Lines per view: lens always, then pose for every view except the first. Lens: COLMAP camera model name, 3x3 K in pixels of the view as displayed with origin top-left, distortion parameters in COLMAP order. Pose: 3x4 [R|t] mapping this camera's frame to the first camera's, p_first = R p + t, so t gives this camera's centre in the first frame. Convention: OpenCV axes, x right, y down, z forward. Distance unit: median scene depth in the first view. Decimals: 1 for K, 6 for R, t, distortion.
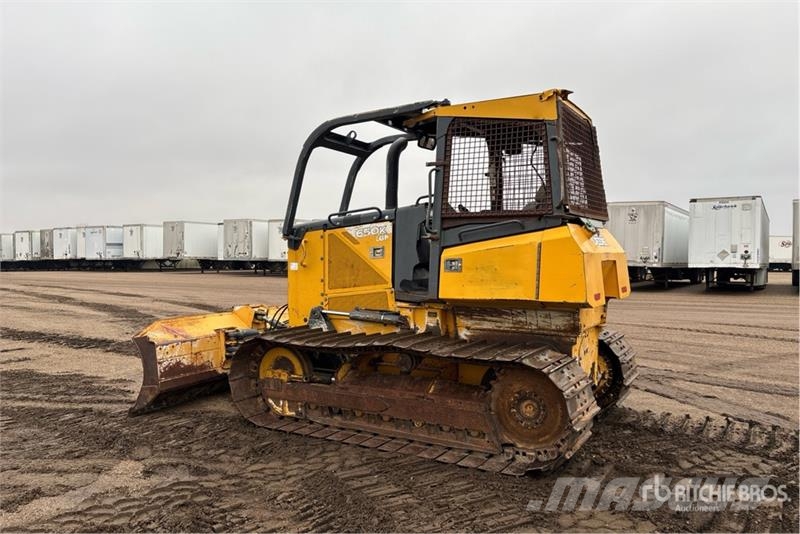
lens RADIAL K [[603.0, 0, 357.5], [0, 603.0, 247.0], [0, 0, 1]] dist [0.039533, -0.000699]
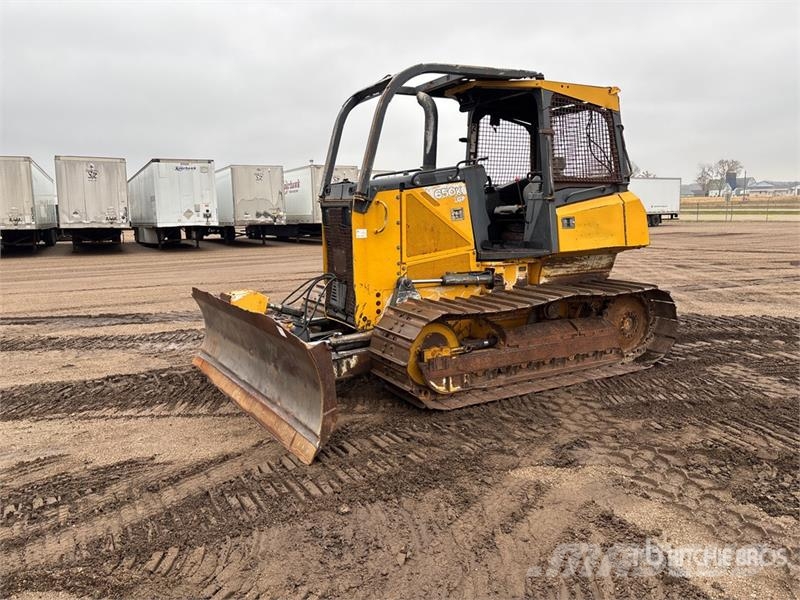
lens RADIAL K [[646.6, 0, 392.5], [0, 646.6, 290.7], [0, 0, 1]] dist [0.016085, -0.005011]
pose [[0.457691, -0.120854, 0.880859, -0.938501], [0.006645, 0.991156, 0.132533, -0.007515], [-0.889086, -0.054806, 0.454447, 0.597781]]
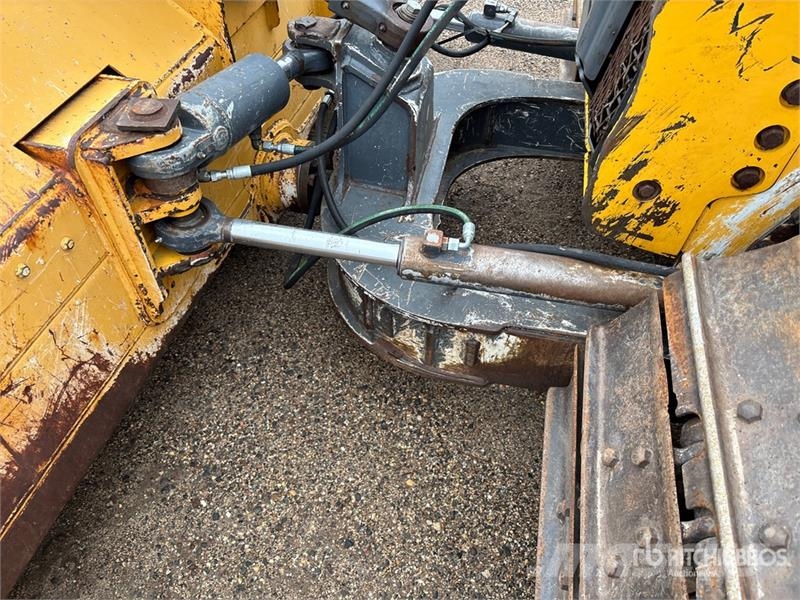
lens RADIAL K [[612.2, 0, 415.4], [0, 612.2, 299.9], [0, 0, 1]] dist [0.032219, -0.008051]
pose [[0.919635, -0.230741, 0.317851, -0.233593], [-0.086840, 0.669773, 0.737470, 0.059733], [-0.383053, -0.705806, 0.595910, 0.971273]]
